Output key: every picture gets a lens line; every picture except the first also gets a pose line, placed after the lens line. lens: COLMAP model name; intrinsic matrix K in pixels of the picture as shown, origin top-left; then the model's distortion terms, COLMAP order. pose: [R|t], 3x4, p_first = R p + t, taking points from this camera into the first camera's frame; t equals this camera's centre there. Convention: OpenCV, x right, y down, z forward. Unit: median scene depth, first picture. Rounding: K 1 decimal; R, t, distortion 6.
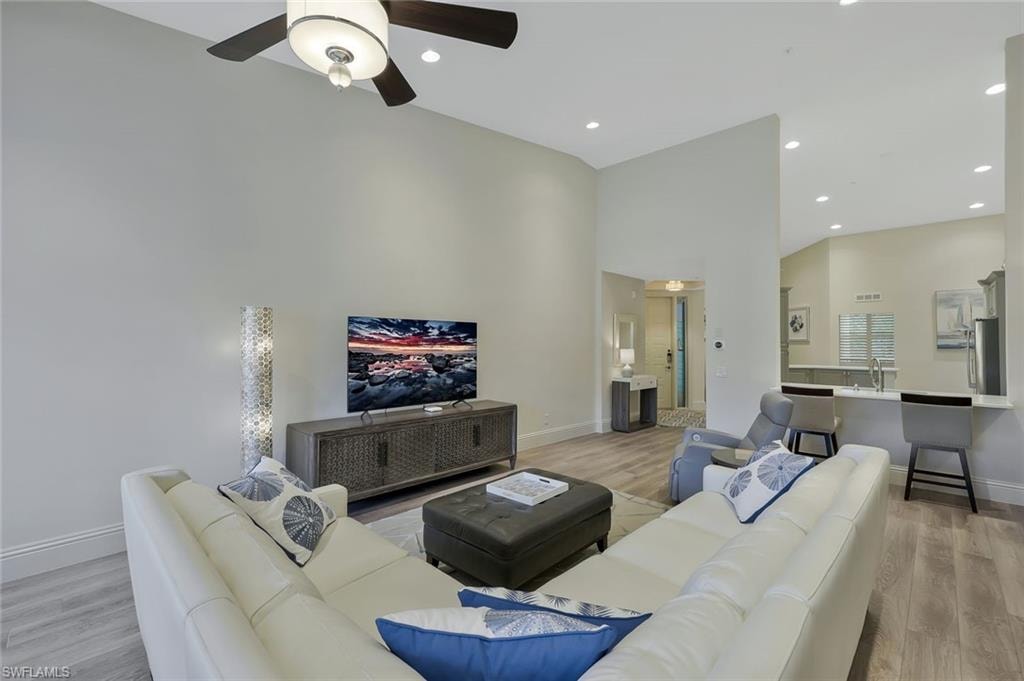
lens RADIAL K [[421.6, 0, 512.0], [0, 421.6, 340.5], [0, 0, 1]] dist [0.001867, 0.000089]
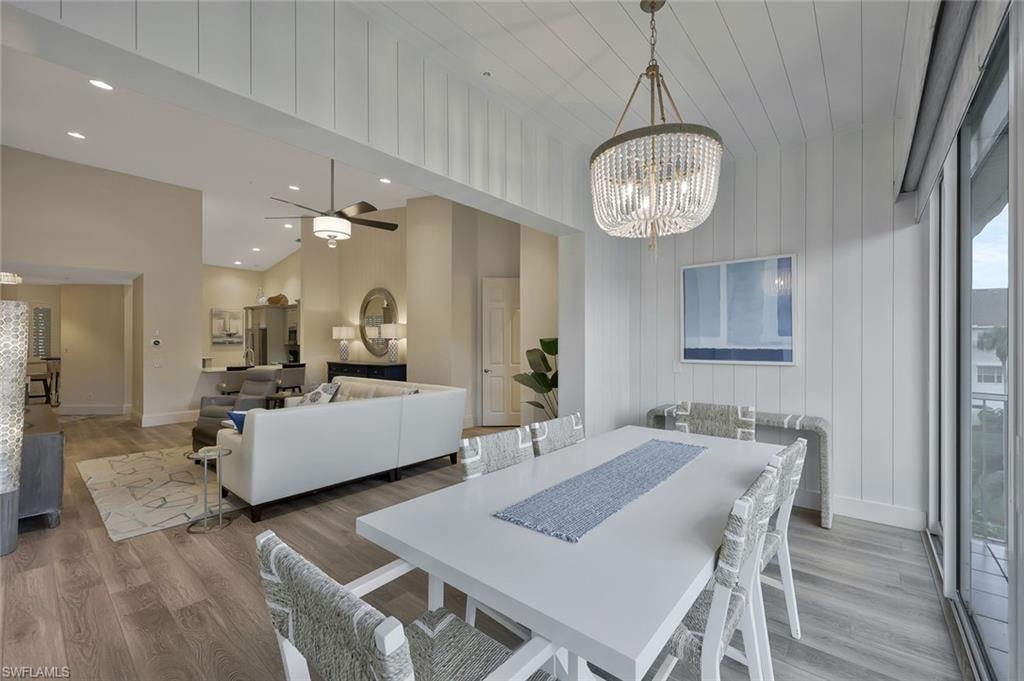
lens RADIAL K [[421.6, 0, 512.0], [0, 421.6, 340.5], [0, 0, 1]] dist [0.001867, 0.000089]
pose [[-0.084931, -0.000932, 0.996386, -0.694140], [-0.003946, 0.999992, 0.000599, -0.000684], [-0.996379, -0.003881, -0.084934, 0.009005]]
